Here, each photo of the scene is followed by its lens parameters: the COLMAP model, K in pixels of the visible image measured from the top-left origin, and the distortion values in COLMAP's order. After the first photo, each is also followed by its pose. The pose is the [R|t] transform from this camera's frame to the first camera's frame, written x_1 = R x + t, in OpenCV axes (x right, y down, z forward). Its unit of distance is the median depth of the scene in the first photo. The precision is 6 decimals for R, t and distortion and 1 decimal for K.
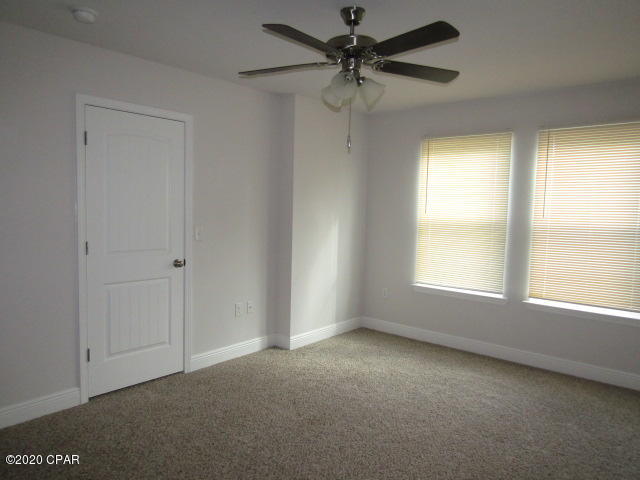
lens RADIAL K [[446.8, 0, 320.0], [0, 446.8, 240.0], [0, 0, 1]] dist [-0.007662, -0.000593]
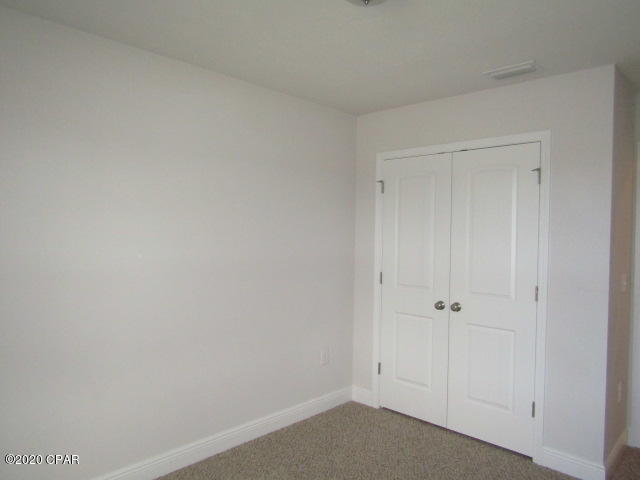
lens RADIAL K [[466.3, 0, 320.0], [0, 466.3, 240.0], [0, 0, 1]] dist [-0.004290, -0.001171]
pose [[-0.039593, -0.018229, -0.999050, 0.691539], [-0.114583, 0.993321, -0.013584, -0.041849], [0.992624, 0.113936, -0.041418, 0.818062]]
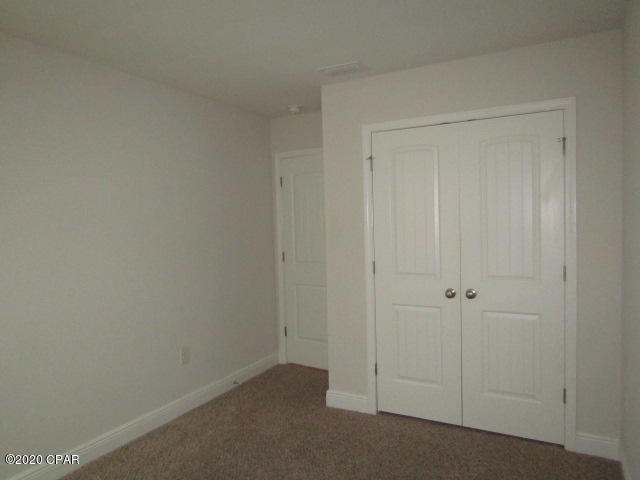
lens RADIAL K [[457.4, 0, 320.0], [0, 457.4, 240.0], [0, 0, 1]] dist [-0.005329, -0.001122]
pose [[0.237820, 0.004850, -0.971297, 0.467093], [-0.056614, 0.998357, -0.008876, -0.025689], [0.969658, 0.057100, 0.237703, 0.574116]]
